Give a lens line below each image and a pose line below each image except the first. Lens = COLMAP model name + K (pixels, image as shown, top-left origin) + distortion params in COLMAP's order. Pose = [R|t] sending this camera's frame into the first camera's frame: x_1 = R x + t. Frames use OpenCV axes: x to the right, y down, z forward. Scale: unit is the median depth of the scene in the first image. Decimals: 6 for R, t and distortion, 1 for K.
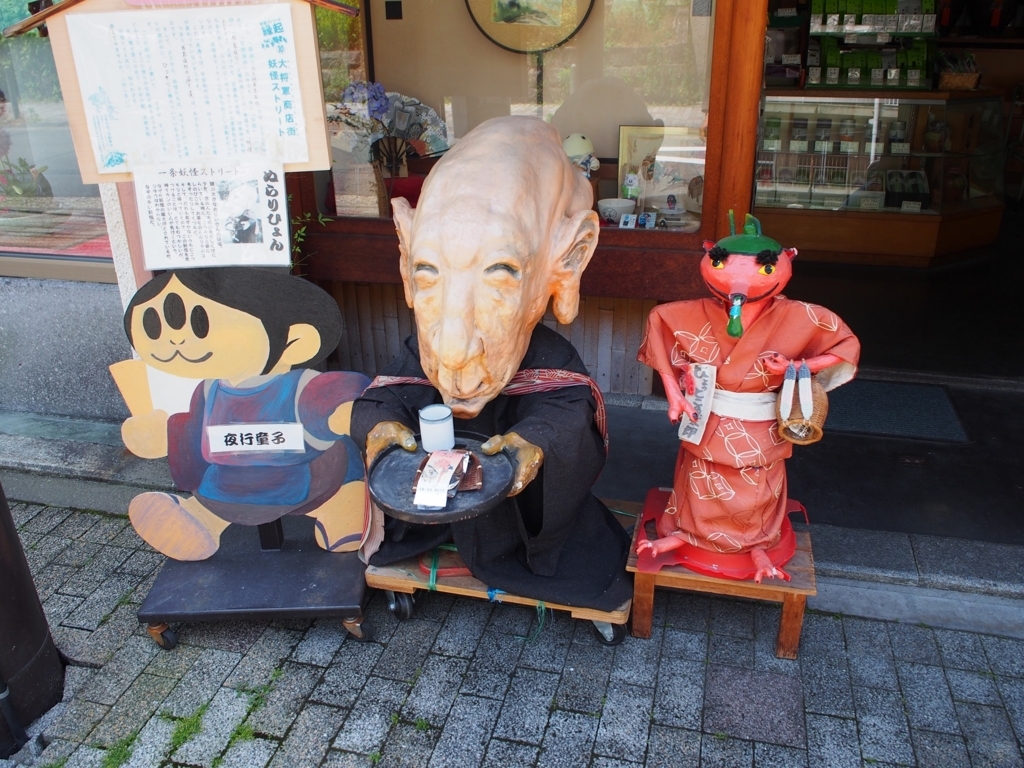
lens RADIAL K [[837.9, 0, 513.3], [0, 837.9, 380.8], [0, 0, 1]] dist [-0.045240, 0.005907]
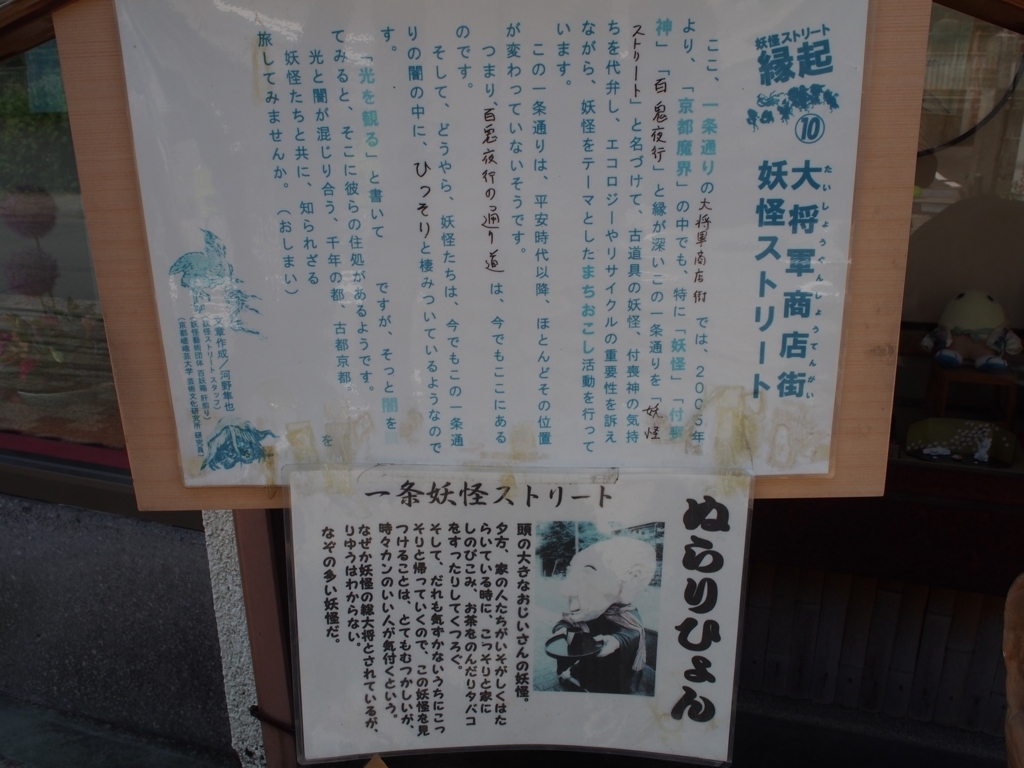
lens RADIAL K [[837.9, 0, 510.9], [0, 837.9, 386.9], [0, 0, 1]] dist [-0.045240, 0.005907]
pose [[0.996051, 0.036179, -0.081081, -0.348167], [-0.044345, 0.993867, -0.101299, -0.262498], [0.076919, 0.104494, 0.991546, 0.679596]]
